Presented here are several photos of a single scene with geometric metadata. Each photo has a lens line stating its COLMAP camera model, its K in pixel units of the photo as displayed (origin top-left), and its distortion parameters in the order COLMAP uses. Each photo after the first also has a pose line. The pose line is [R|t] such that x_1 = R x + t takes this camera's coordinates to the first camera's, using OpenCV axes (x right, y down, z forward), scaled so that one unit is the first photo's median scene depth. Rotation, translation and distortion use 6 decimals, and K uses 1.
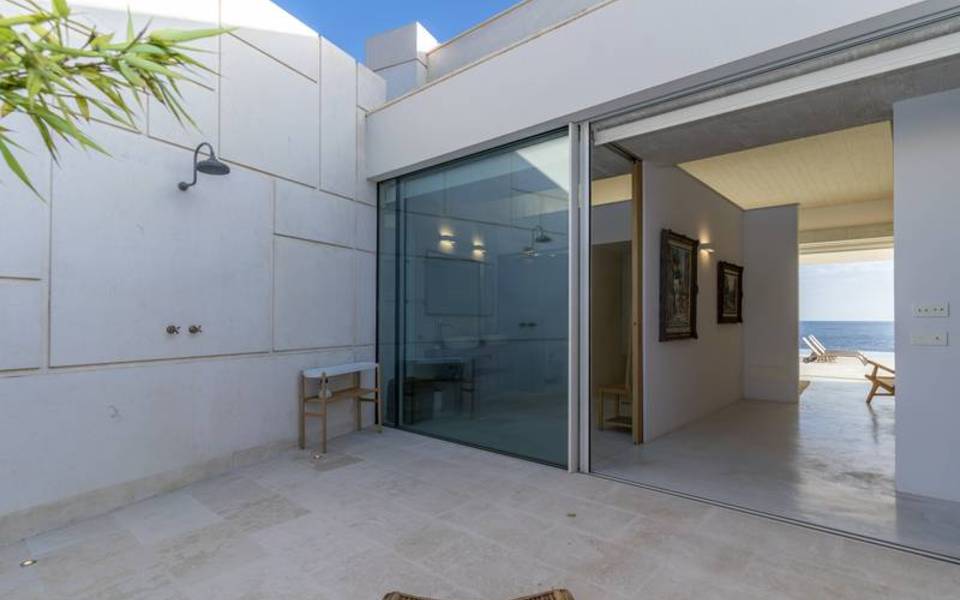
lens RADIAL K [[492.5, 0, 495.9], [0, 492.5, 302.6], [0, 0, 1]] dist [0.002375, 0.000249]
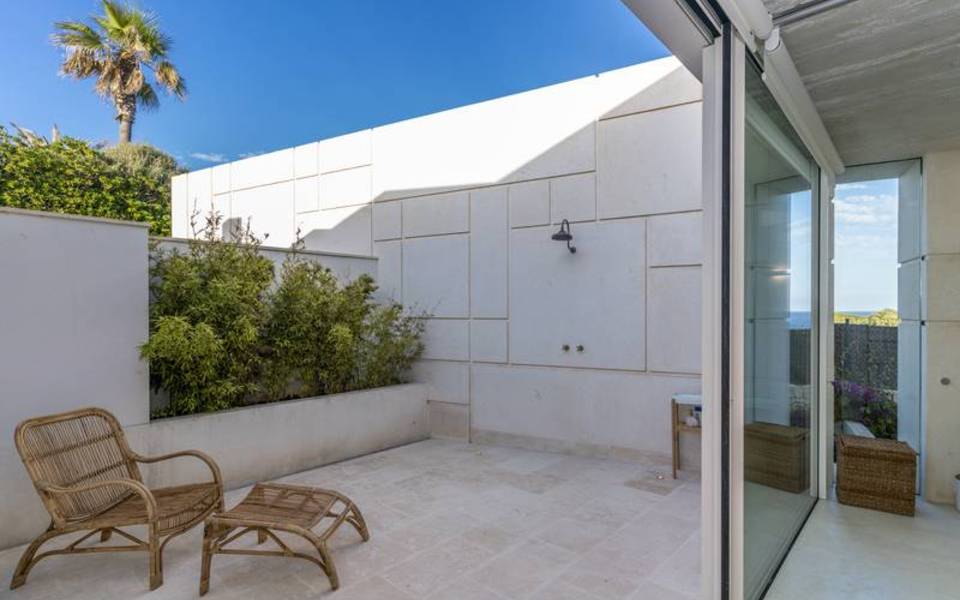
lens RADIAL K [[492.5, 0, 495.9], [0, 492.5, 302.6], [0, 0, 1]] dist [0.002375, 0.000249]
pose [[-0.045858, -0.015134, -0.998833, 0.864692], [0.030951, 0.999384, -0.016563, -0.065102], [0.998468, -0.031675, -0.045361, 0.862120]]
